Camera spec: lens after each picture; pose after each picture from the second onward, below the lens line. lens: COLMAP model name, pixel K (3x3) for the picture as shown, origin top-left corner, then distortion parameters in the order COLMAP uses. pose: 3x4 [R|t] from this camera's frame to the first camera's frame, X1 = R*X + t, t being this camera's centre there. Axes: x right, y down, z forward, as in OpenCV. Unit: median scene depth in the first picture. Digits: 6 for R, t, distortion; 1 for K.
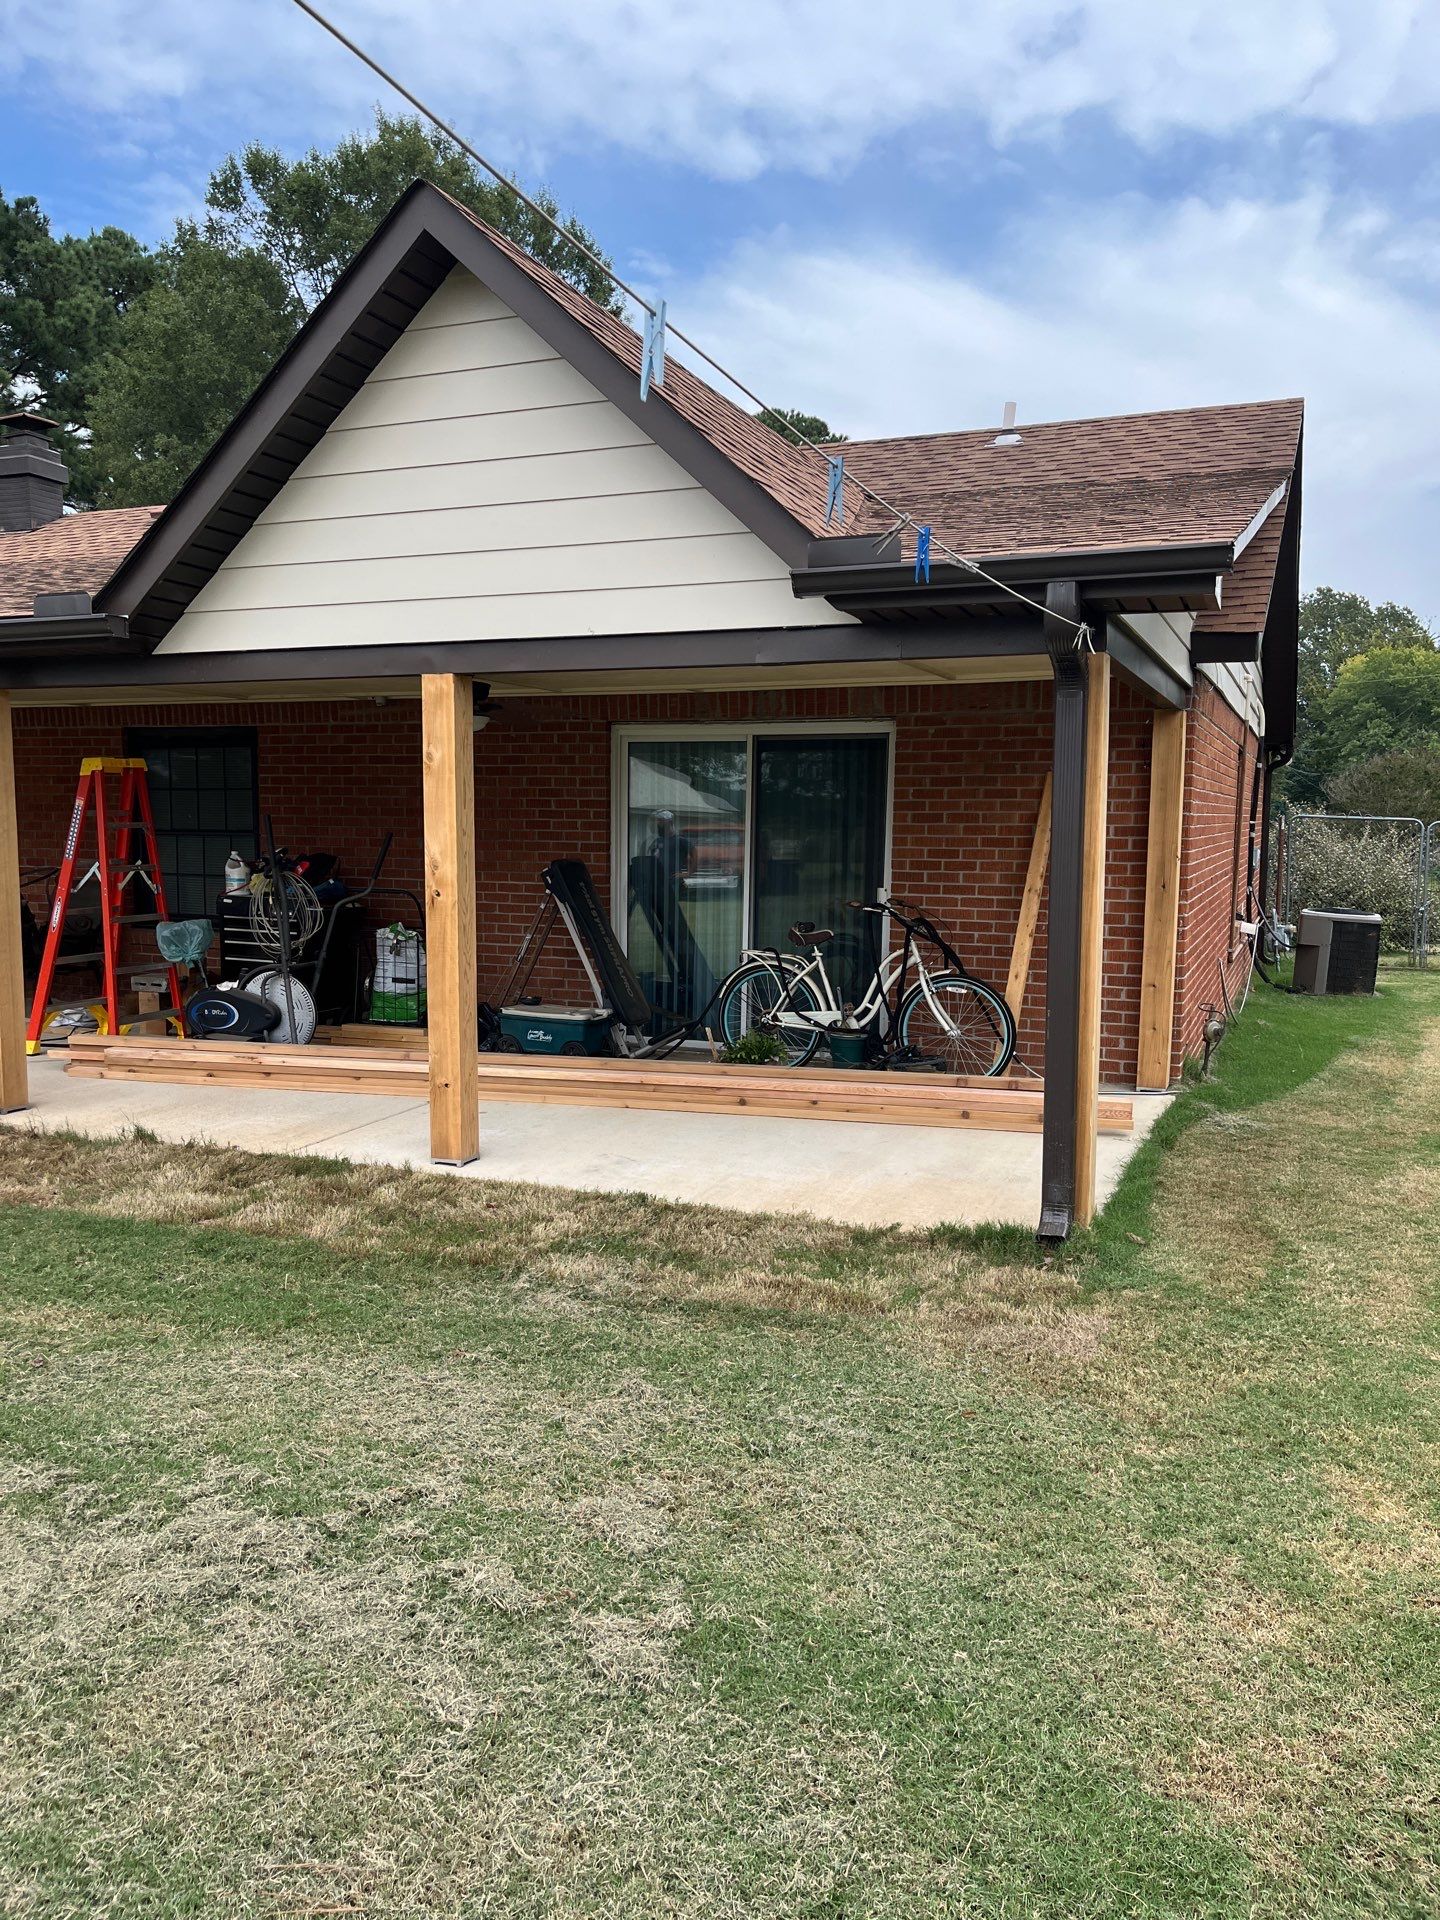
lens RADIAL K [[1447.8, 0, 702.8], [0, 1447.8, 975.2], [0, 0, 1]] dist [0.058837, -0.071744]
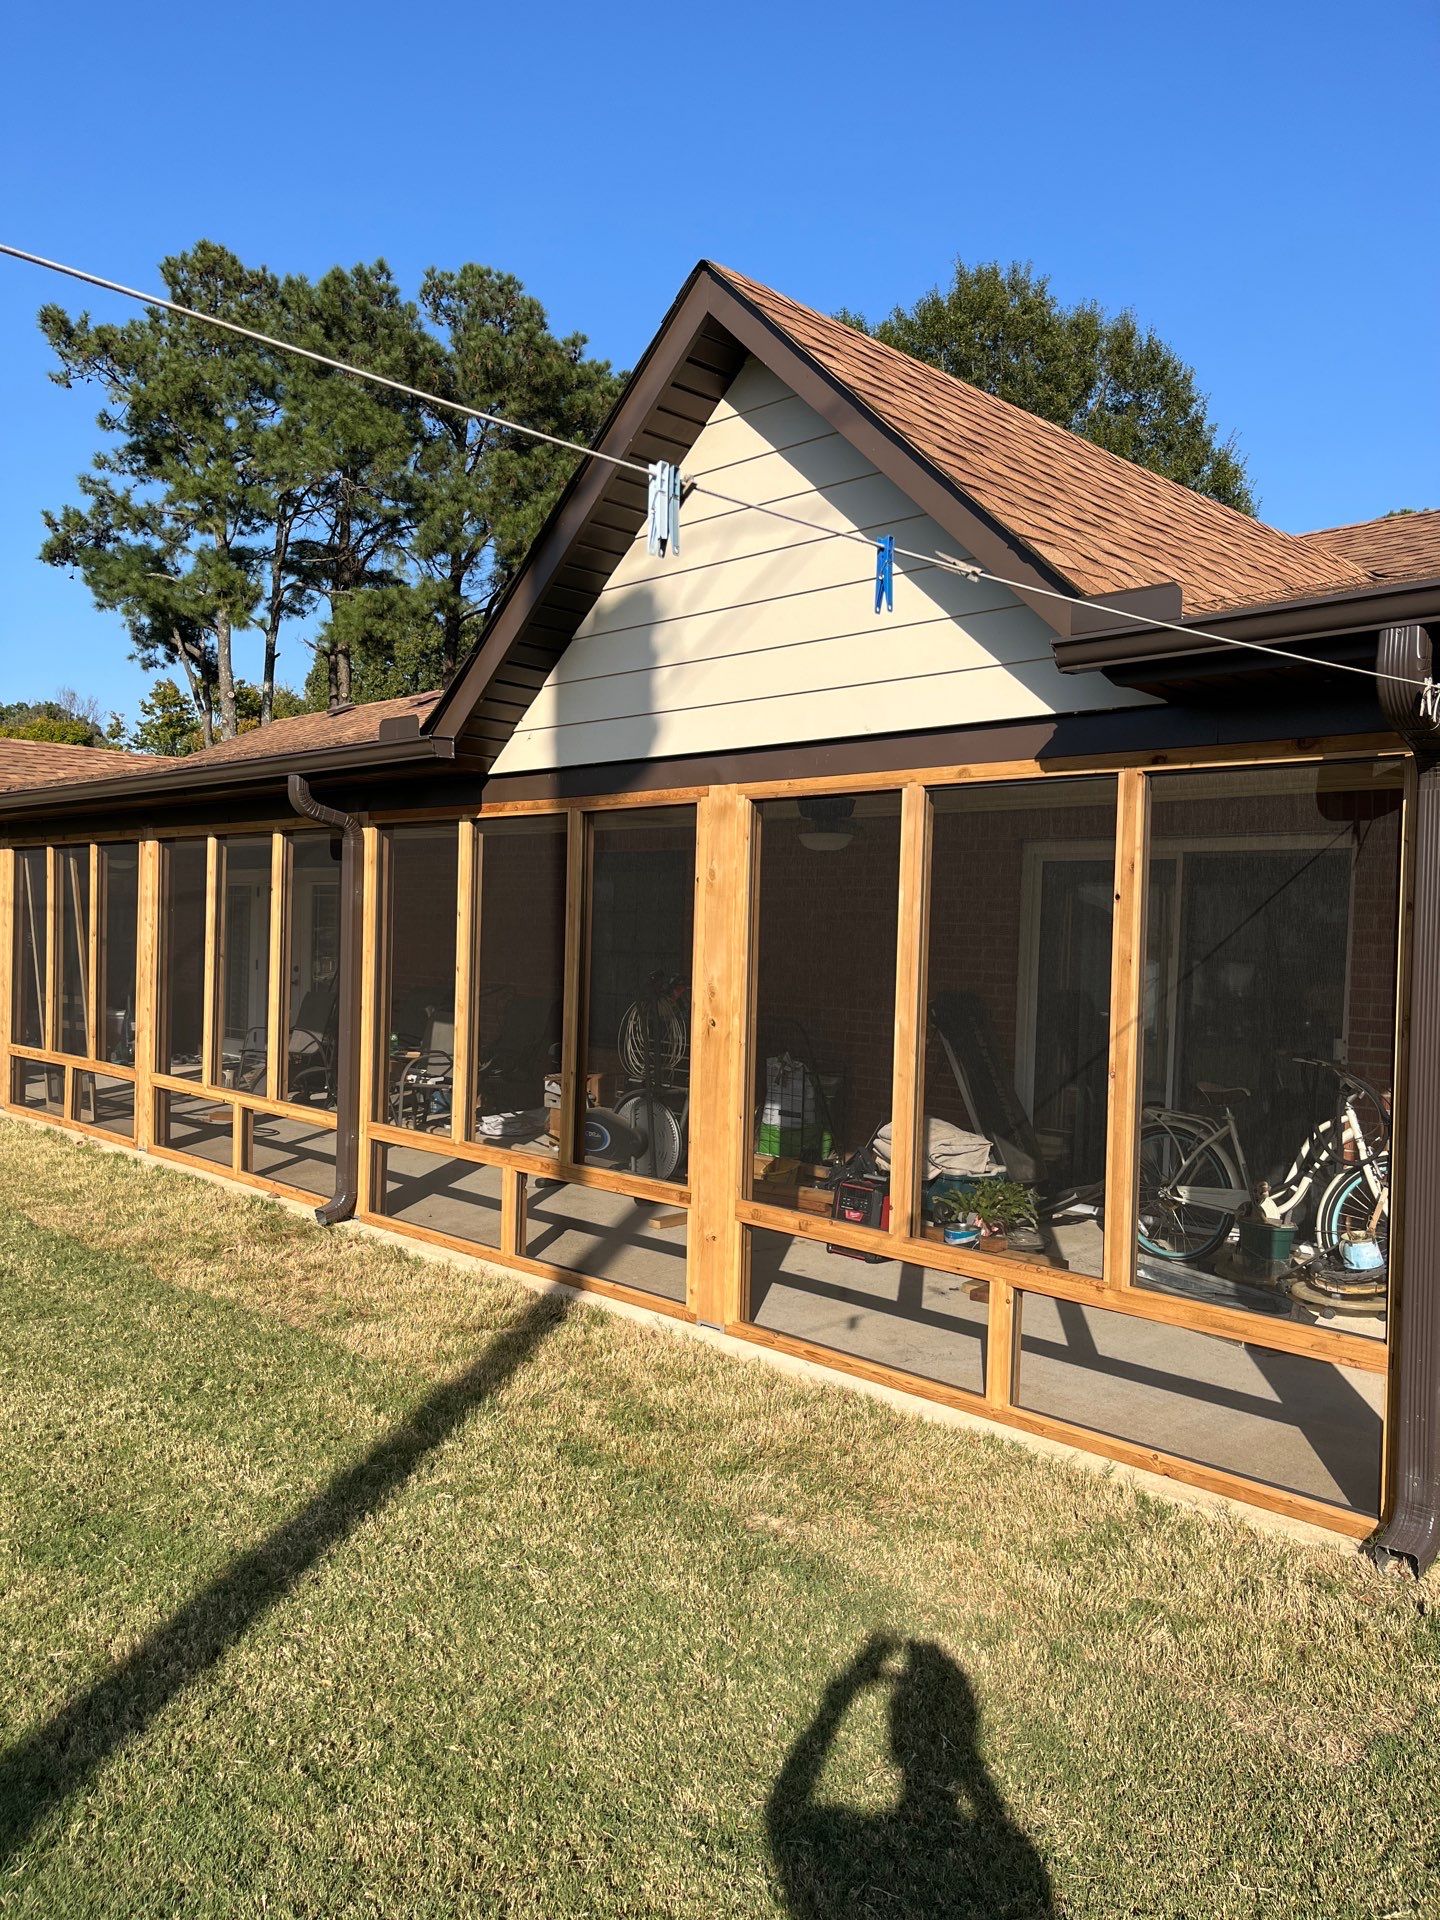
lens RADIAL K [[1453.7, 0, 712.4], [0, 1453.7, 966.4], [0, 0, 1]] dist [0.064137, -0.071535]
pose [[0.919958, 0.025156, -0.391209, 0.125035], [-0.061921, 0.994736, -0.081647, -0.012666], [0.387095, 0.099336, 0.916673, 0.121594]]
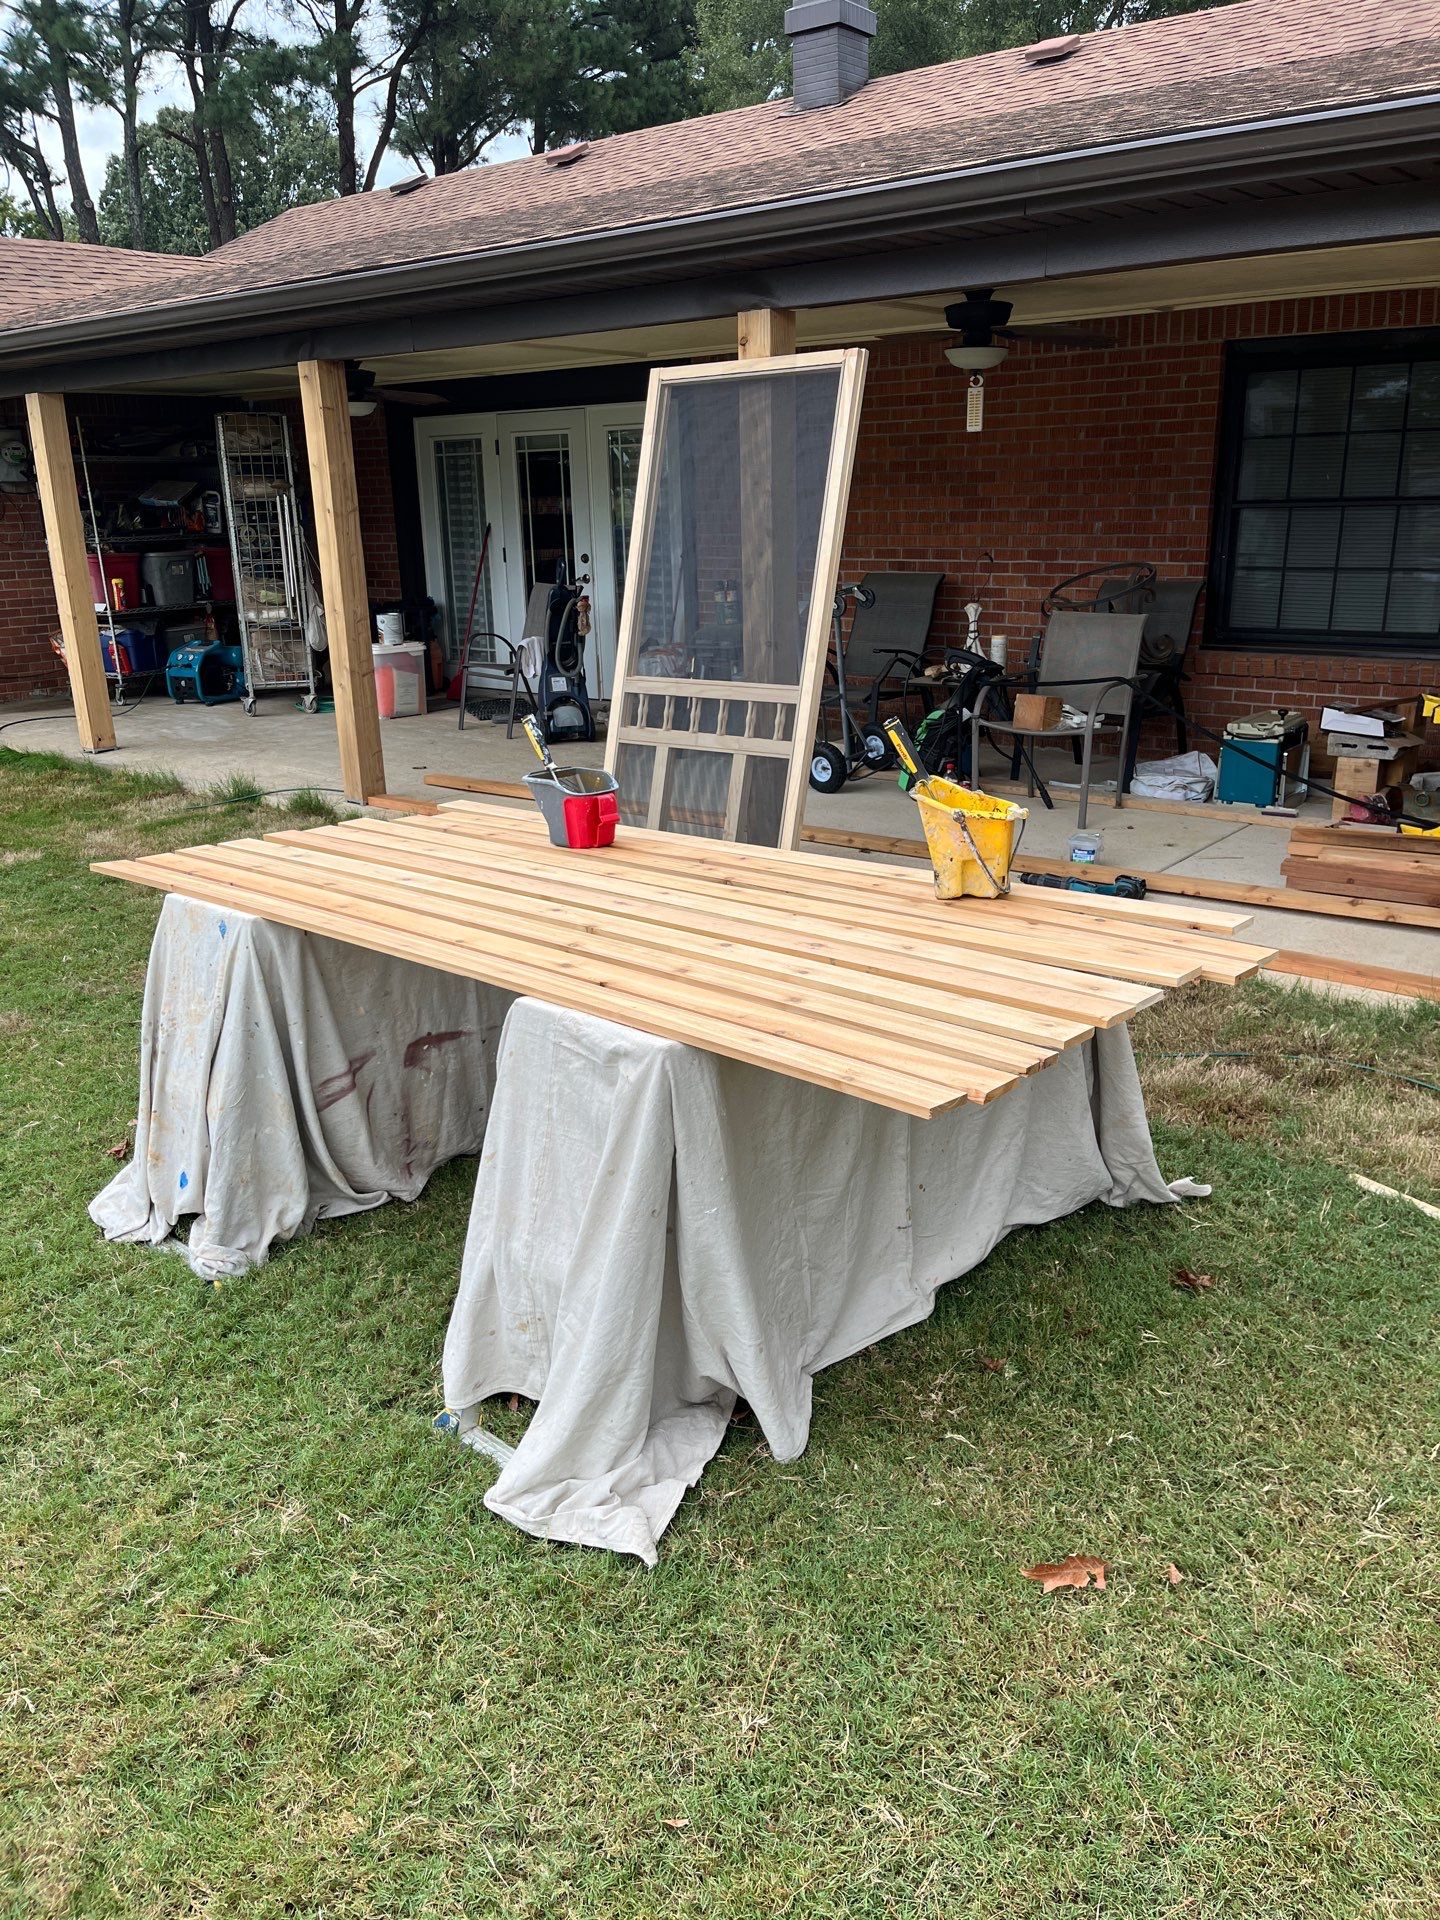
lens RADIAL K [[1442.2, 0, 720.0], [0, 1442.2, 960.0], [0, 0, 1]] dist [0.055245, -0.081532]
pose [[0.961575, 0.054868, -0.269005, -0.550571], [0.001441, 0.978804, 0.204794, -0.039161], [0.274540, -0.197312, 0.941114, 0.334492]]
